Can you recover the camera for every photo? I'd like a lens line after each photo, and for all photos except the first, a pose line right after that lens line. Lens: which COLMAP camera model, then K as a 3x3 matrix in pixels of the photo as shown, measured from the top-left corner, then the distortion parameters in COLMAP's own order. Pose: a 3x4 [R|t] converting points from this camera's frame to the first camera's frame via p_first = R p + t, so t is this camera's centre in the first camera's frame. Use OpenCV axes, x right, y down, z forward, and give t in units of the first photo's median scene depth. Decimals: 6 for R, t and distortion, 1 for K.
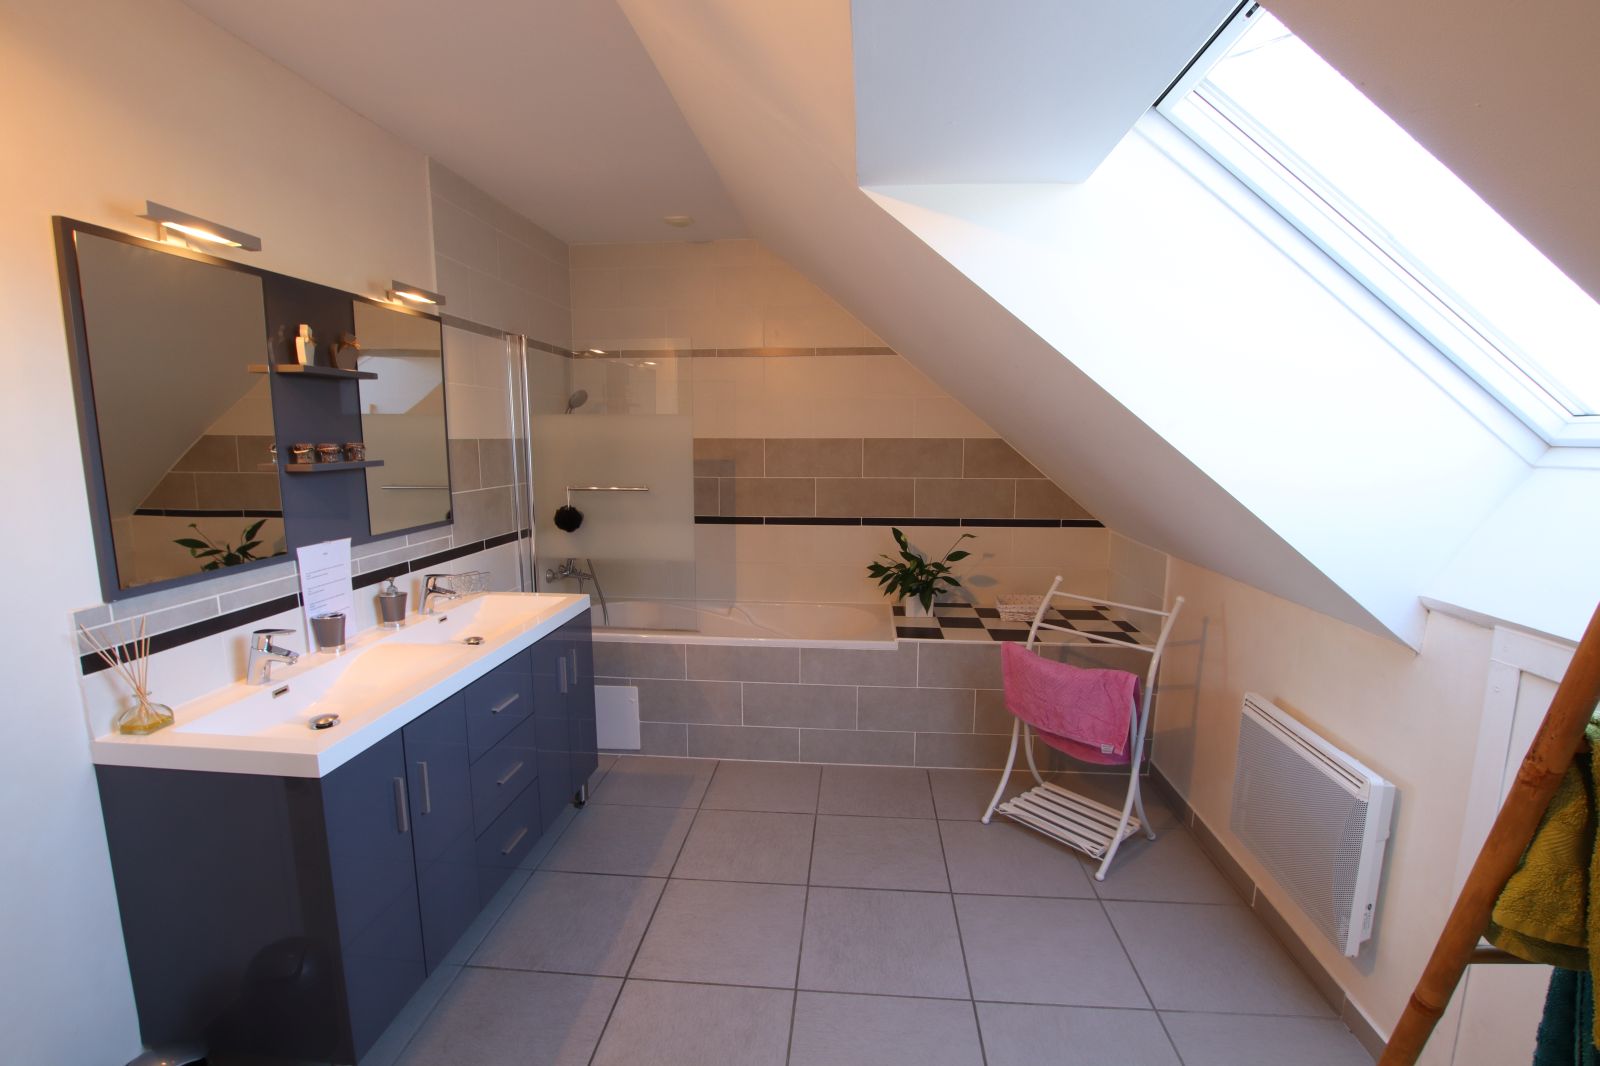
lens RADIAL K [[741.4, 0, 797.9], [0, 741.4, 549.2], [0, 0, 1]] dist [-0.035531, 0.005778]
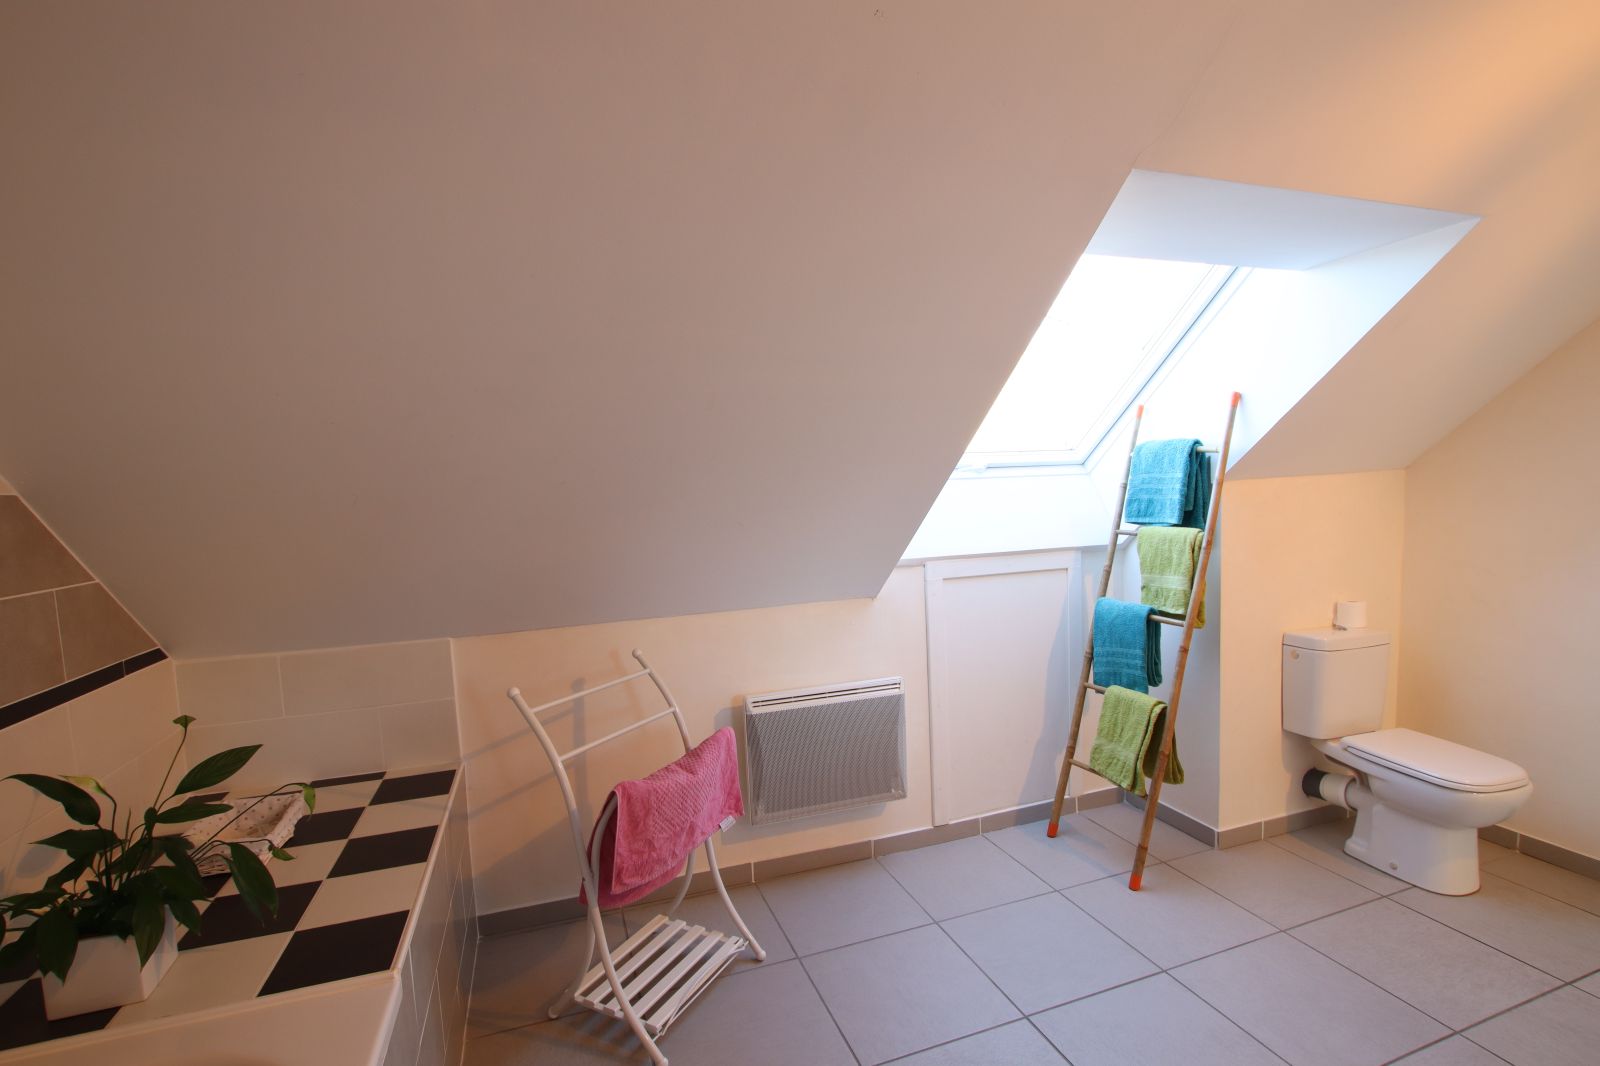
lens RADIAL K [[741.4, 0, 797.9], [0, 741.4, 549.2], [0, 0, 1]] dist [-0.035531, 0.005778]
pose [[-0.405322, -0.055584, 0.912483, -0.384052], [0.180914, 0.973532, 0.139664, -0.147941], [-0.896094, 0.221690, -0.384538, 1.156008]]
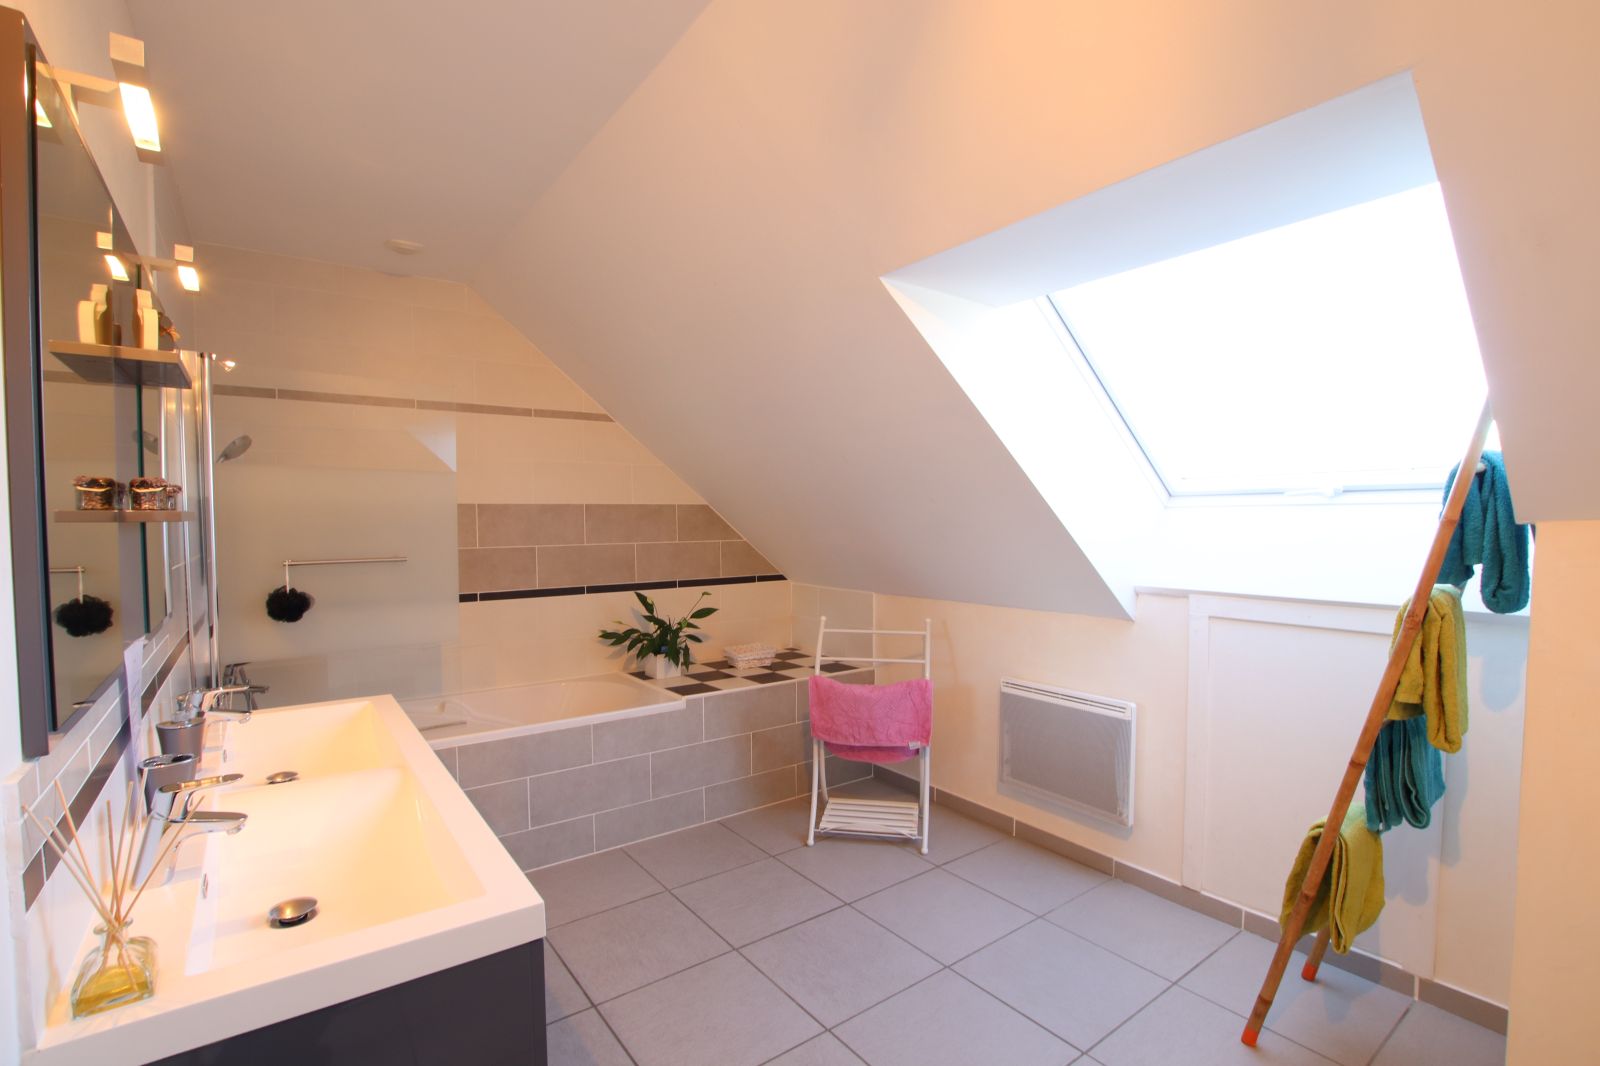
lens RADIAL K [[741.4, 0, 797.9], [0, 741.4, 549.2], [0, 0, 1]] dist [-0.035531, 0.005778]
pose [[0.748360, -0.032124, 0.662514, -0.526356], [0.106395, 0.991707, -0.072095, 0.013044], [-0.654704, 0.124441, 0.745572, 0.155201]]
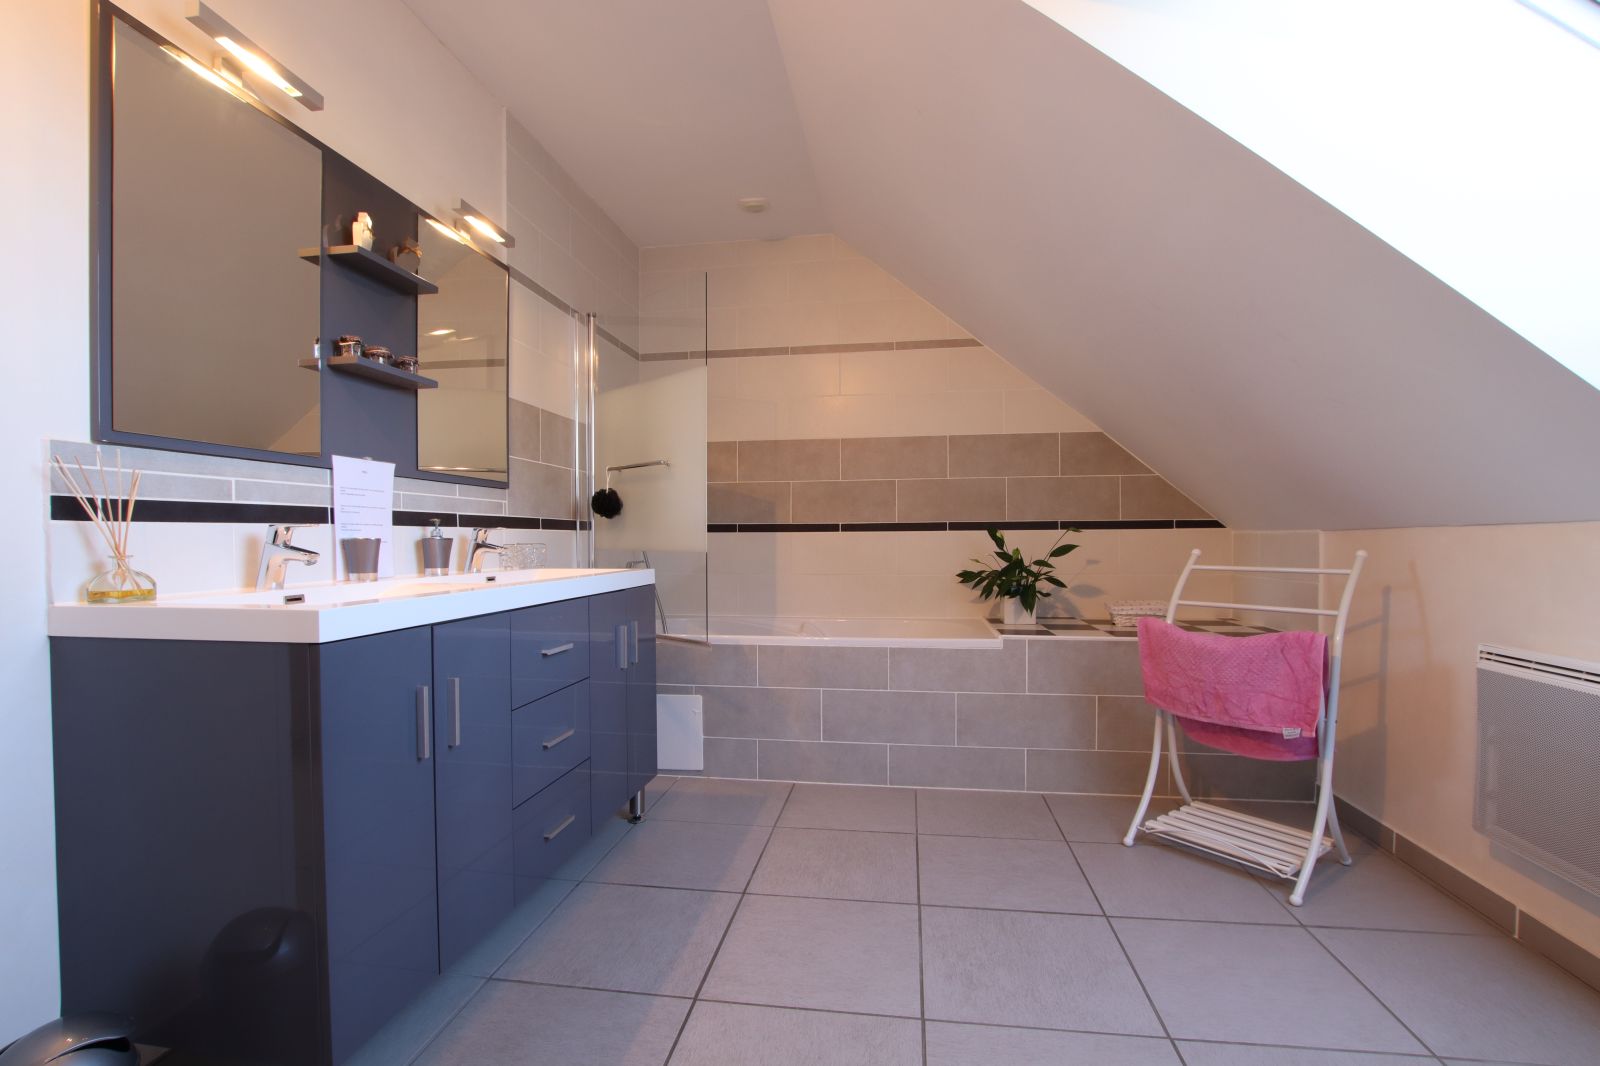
lens RADIAL K [[741.4, 0, 797.9], [0, 741.4, 549.2], [0, 0, 1]] dist [-0.035531, 0.005778]
pose [[0.998040, -0.004643, -0.062399, -0.062993], [-0.004162, 0.990110, -0.140233, 0.182472], [0.062433, 0.140218, 0.988150, 0.150845]]
